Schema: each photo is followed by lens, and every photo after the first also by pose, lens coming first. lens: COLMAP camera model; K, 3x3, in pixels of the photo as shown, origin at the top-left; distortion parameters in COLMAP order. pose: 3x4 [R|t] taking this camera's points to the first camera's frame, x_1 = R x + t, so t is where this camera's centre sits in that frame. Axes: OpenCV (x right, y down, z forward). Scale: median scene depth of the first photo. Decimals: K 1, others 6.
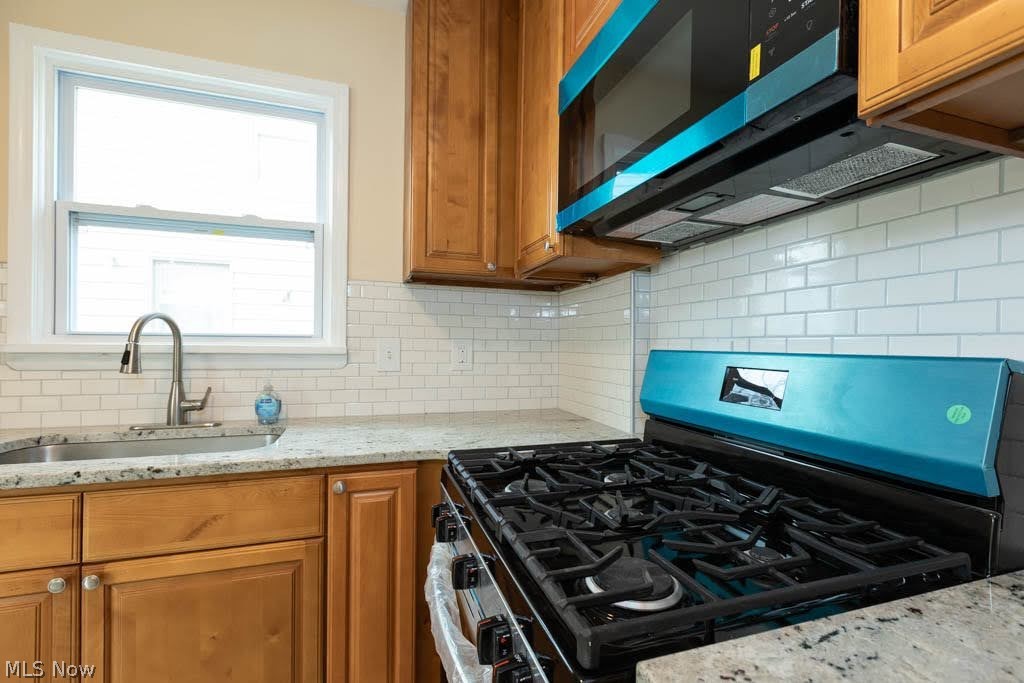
lens RADIAL K [[457.9, 0, 519.9], [0, 457.9, 348.1], [0, 0, 1]] dist [0.000311, 0.000702]
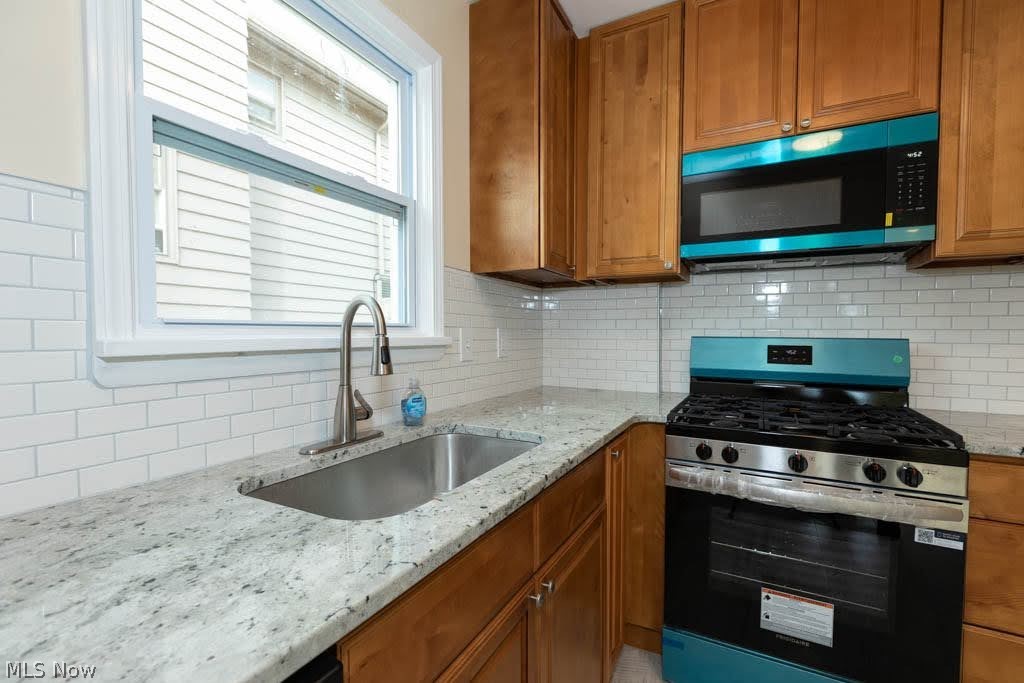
lens RADIAL K [[457.9, 0, 511.7], [0, 457.9, 347.8], [0, 0, 1]] dist [0.000311, 0.000702]
pose [[0.724749, -0.030444, 0.688340, -1.093719], [0.007759, 0.999321, 0.036029, -0.016357], [-0.688969, -0.020771, 0.724493, 0.246655]]
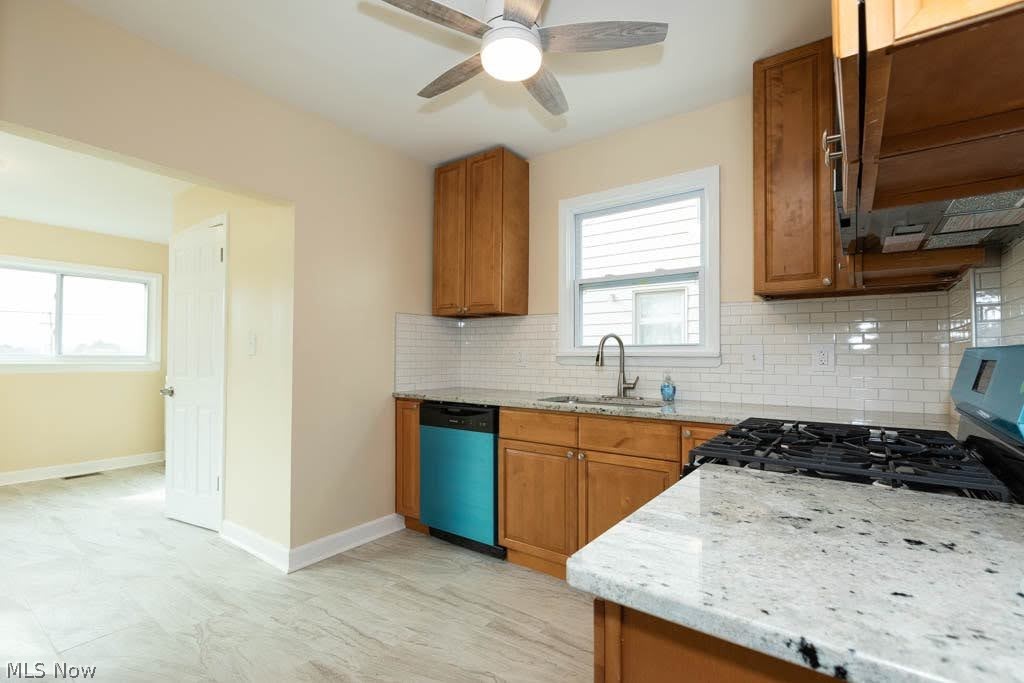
lens RADIAL K [[457.9, 0, 514.4], [0, 457.9, 348.1], [0, 0, 1]] dist [0.000311, 0.000702]
pose [[0.577993, -0.023752, -0.815696, 0.473271], [0.002201, 0.999618, -0.027548, 0.028187], [0.816039, 0.014127, 0.577824, -0.374953]]
